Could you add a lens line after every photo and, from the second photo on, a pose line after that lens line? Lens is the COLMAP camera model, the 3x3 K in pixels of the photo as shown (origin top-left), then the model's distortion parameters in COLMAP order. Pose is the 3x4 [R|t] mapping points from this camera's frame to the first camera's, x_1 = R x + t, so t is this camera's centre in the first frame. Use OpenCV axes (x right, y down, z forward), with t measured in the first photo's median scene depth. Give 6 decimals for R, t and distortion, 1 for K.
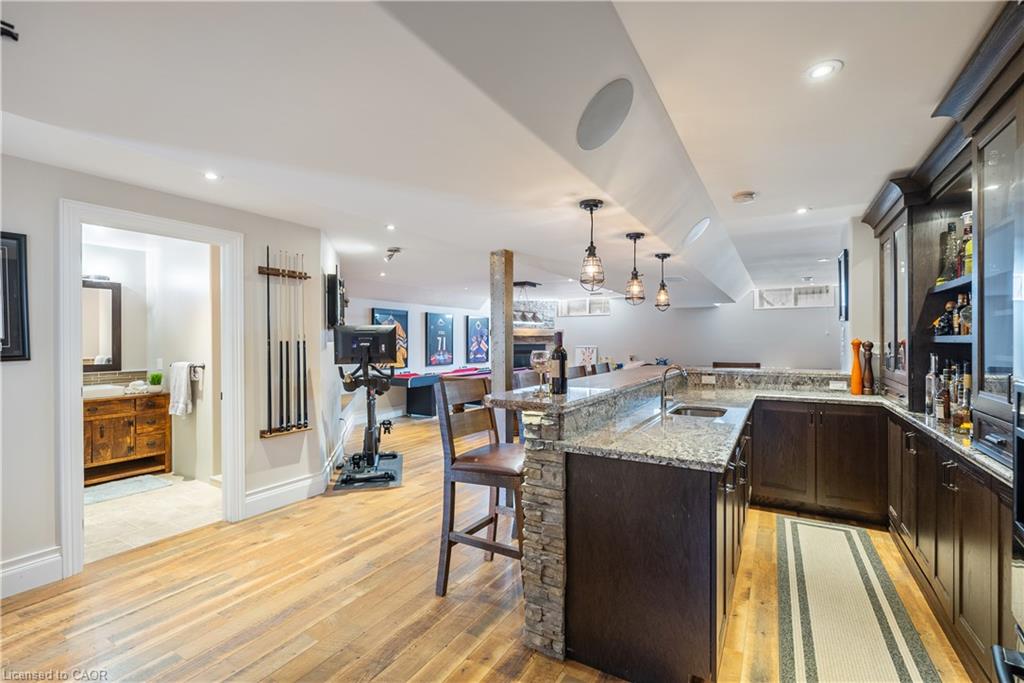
lens RADIAL K [[458.6, 0, 497.6], [0, 458.6, 344.7], [0, 0, 1]] dist [0.000830, -0.000013]
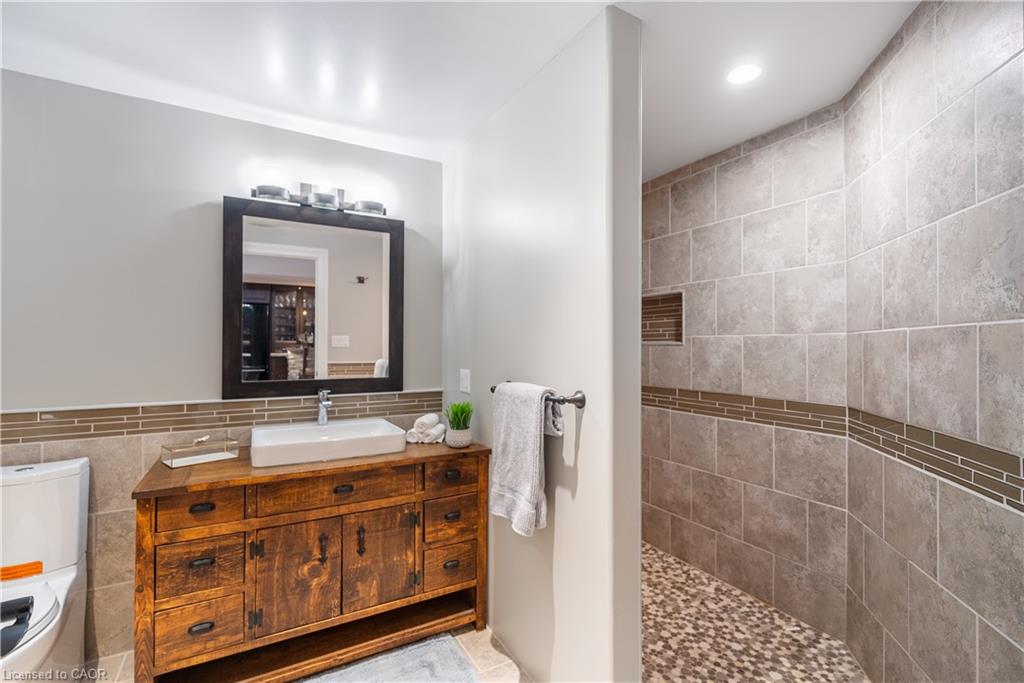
lens RADIAL K [[458.6, 0, 511.2], [0, 458.6, 342.9], [0, 0, 1]] dist [0.000830, -0.000013]
pose [[0.884199, -0.000256, -0.467110, -0.499771], [-0.005871, 0.999915, -0.011662, 0.008001], [0.467073, 0.013054, 0.884122, 0.636084]]
